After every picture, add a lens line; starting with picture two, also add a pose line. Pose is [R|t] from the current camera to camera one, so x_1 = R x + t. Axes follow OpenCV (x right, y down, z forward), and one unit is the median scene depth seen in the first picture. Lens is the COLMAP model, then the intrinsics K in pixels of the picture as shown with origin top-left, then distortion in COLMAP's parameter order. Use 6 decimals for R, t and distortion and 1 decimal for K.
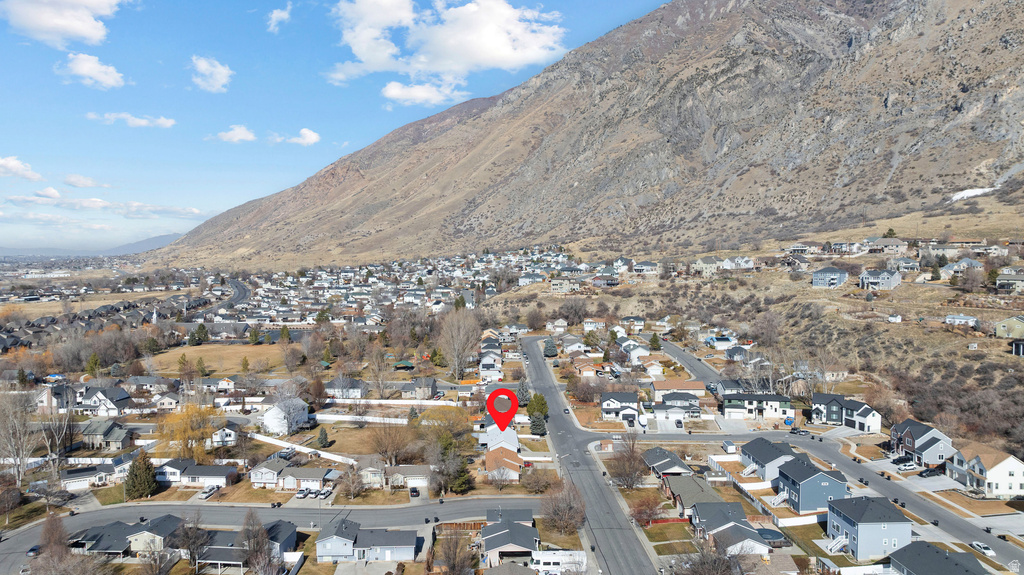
lens RADIAL K [[725.1, 0, 481.2], [0, 725.1, 272.2], [0, 0, 1]] dist [-0.030367, 0.023826]
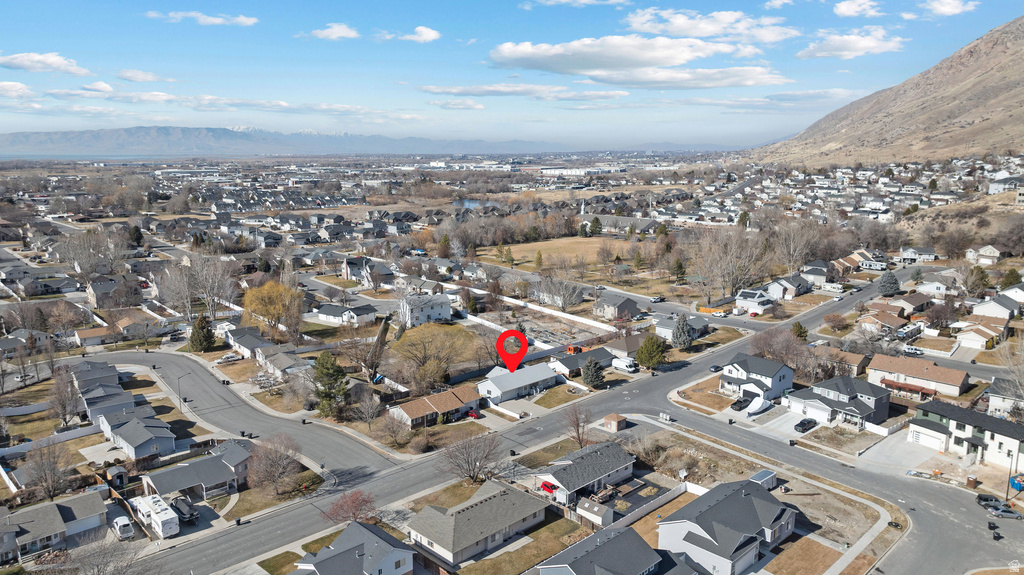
lens RADIAL K [[725.1, 0, 512.0], [0, 725.1, 285.3], [0, 0, 1]] dist [-0.030367, 0.023826]
pose [[0.690977, 0.136562, -0.709860, 0.507012], [-0.021806, 0.985484, 0.168360, -0.002160], [0.722548, -0.100853, 0.683925, 0.414439]]
